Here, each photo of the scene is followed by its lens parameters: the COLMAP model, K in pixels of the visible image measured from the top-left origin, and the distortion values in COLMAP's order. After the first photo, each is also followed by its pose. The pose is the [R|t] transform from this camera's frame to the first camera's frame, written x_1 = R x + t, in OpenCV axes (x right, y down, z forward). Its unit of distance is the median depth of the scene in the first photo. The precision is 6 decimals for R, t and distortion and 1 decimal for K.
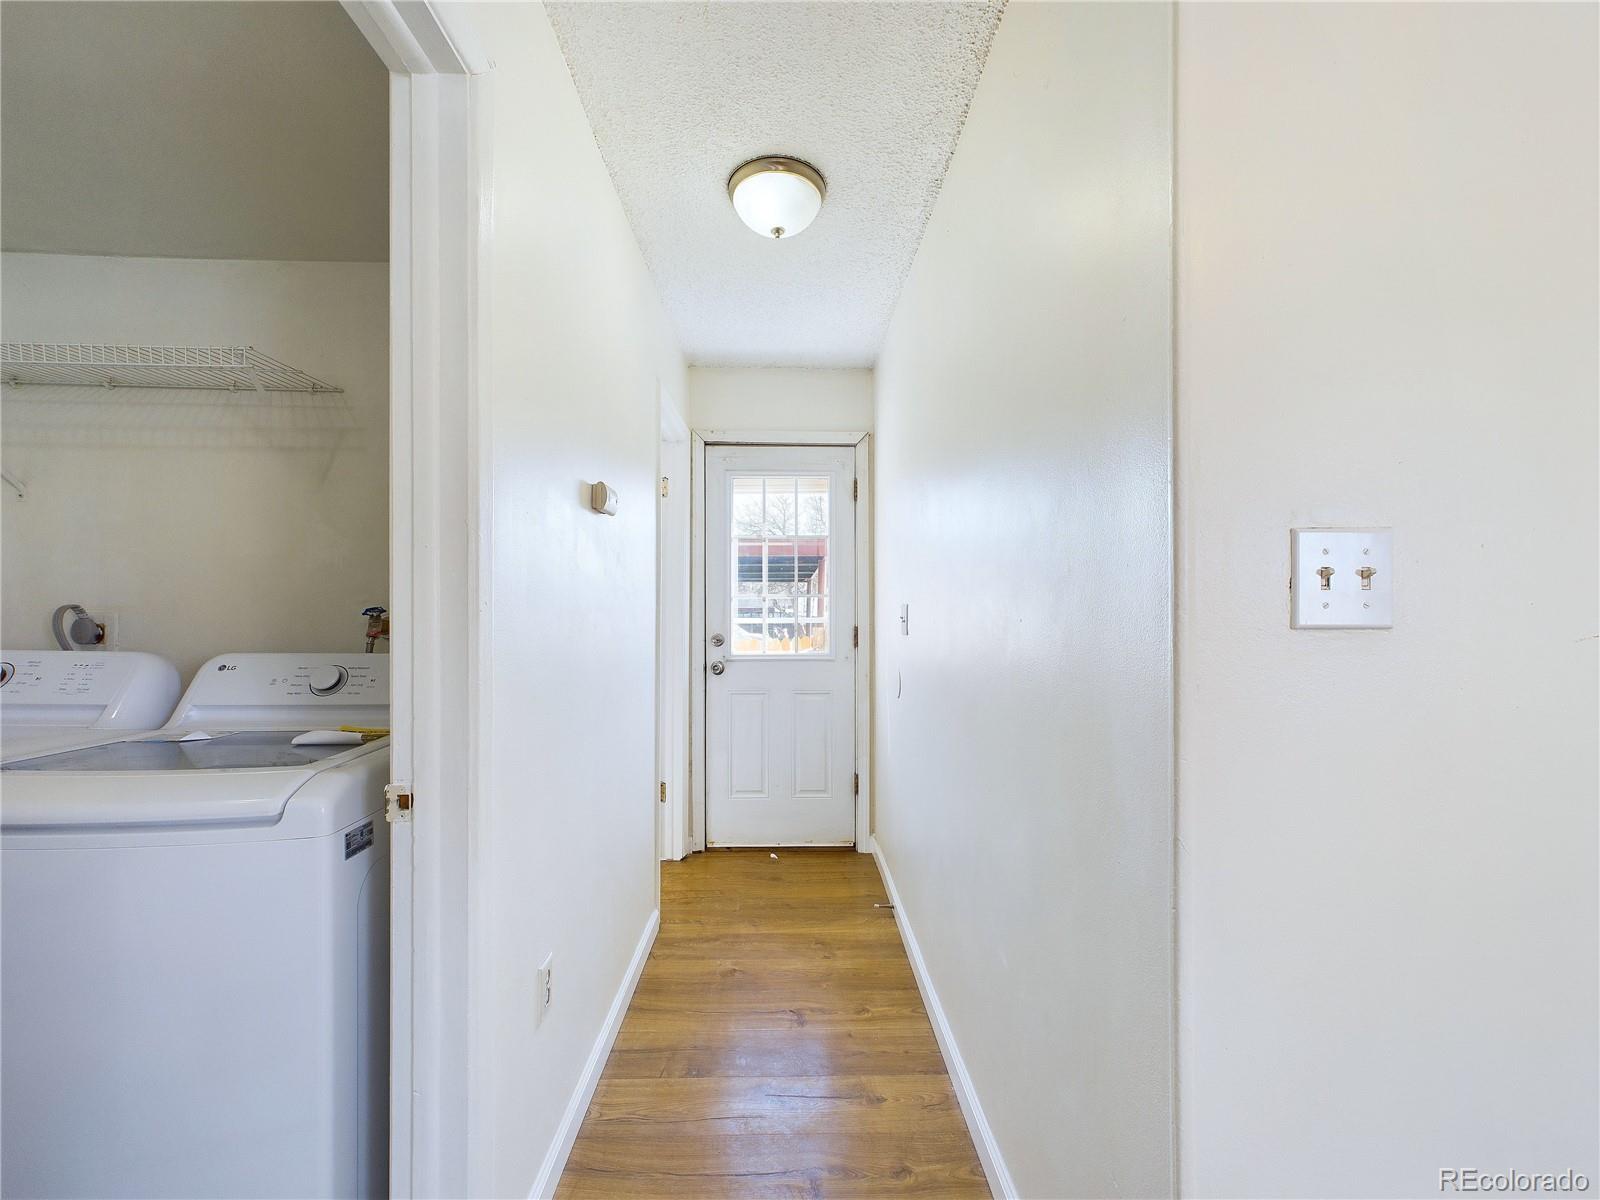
lens RADIAL K [[648.4, 0, 810.8], [0, 648.4, 615.8], [0, 0, 1]] dist [0.001378, -0.001130]
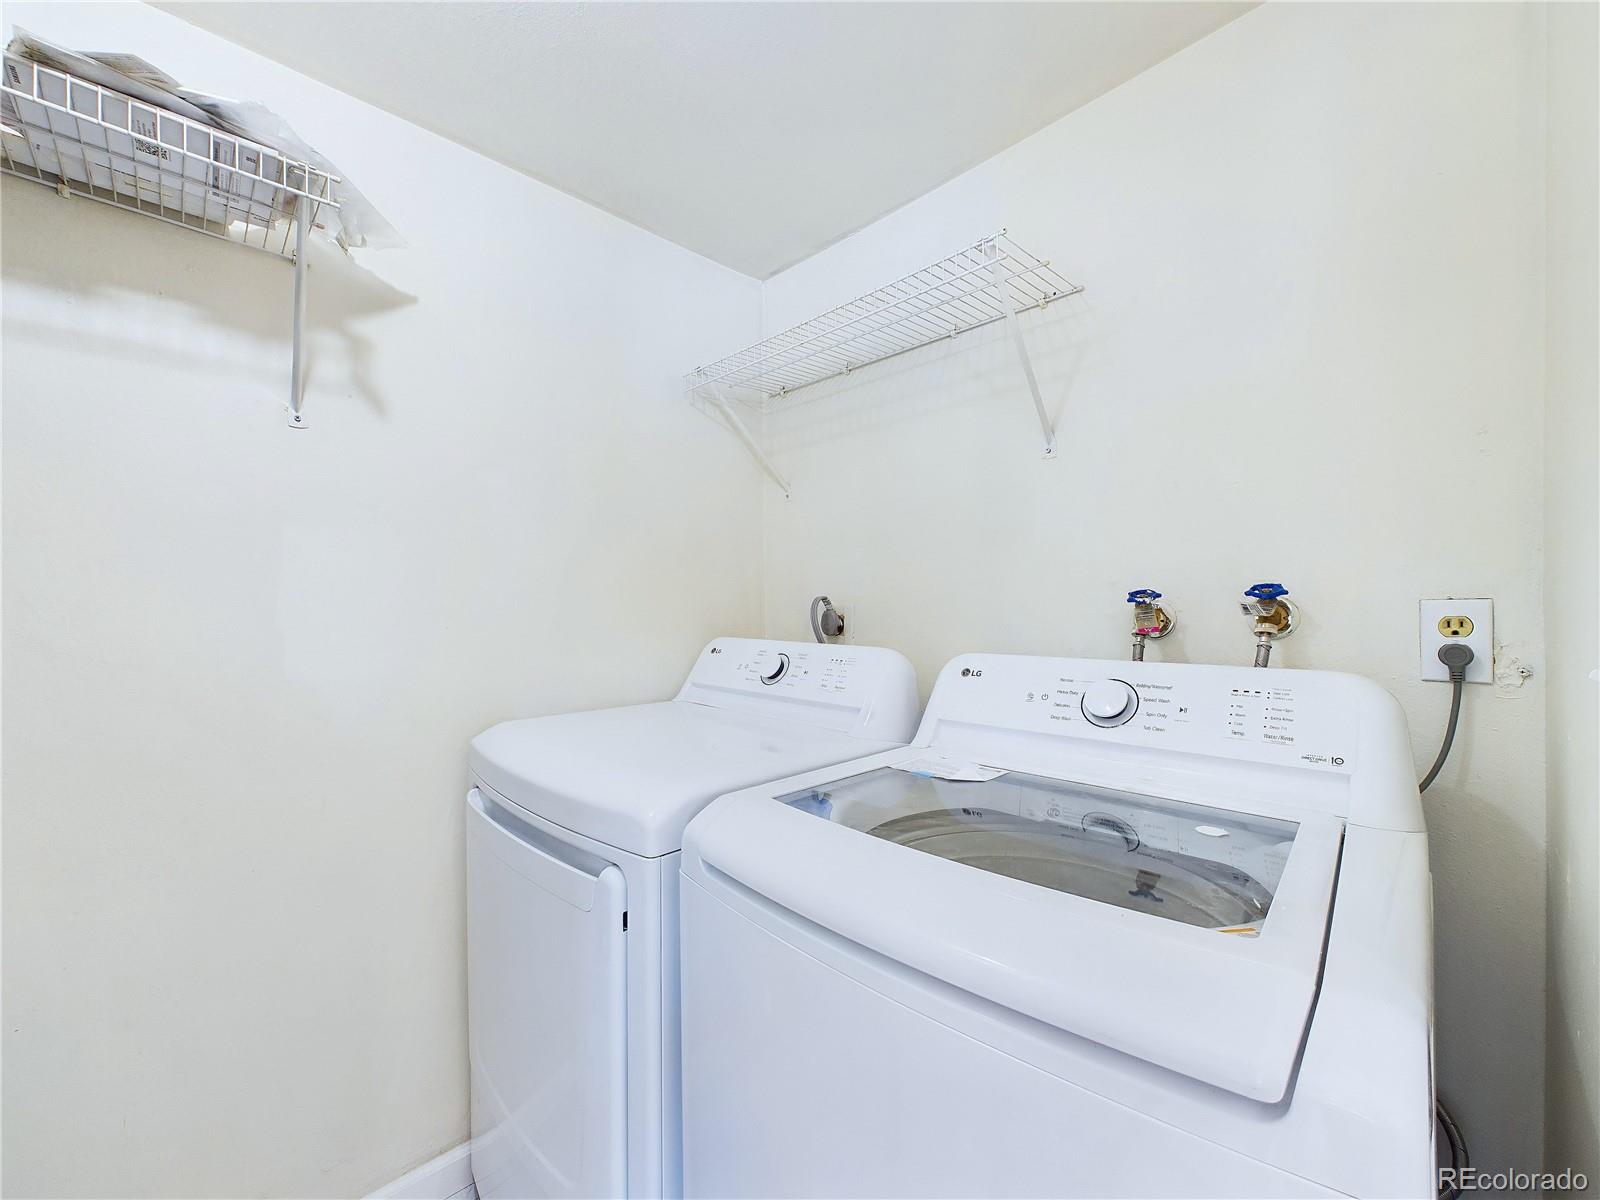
lens RADIAL K [[648.4, 0, 801.7], [0, 648.4, 604.7], [0, 0, 1]] dist [0.001378, -0.001130]
pose [[0.671147, -0.011748, -0.741231, -0.437261], [0.002427, 0.999904, -0.013650, 0.009710], [0.741320, 0.007362, 0.671111, 0.319310]]
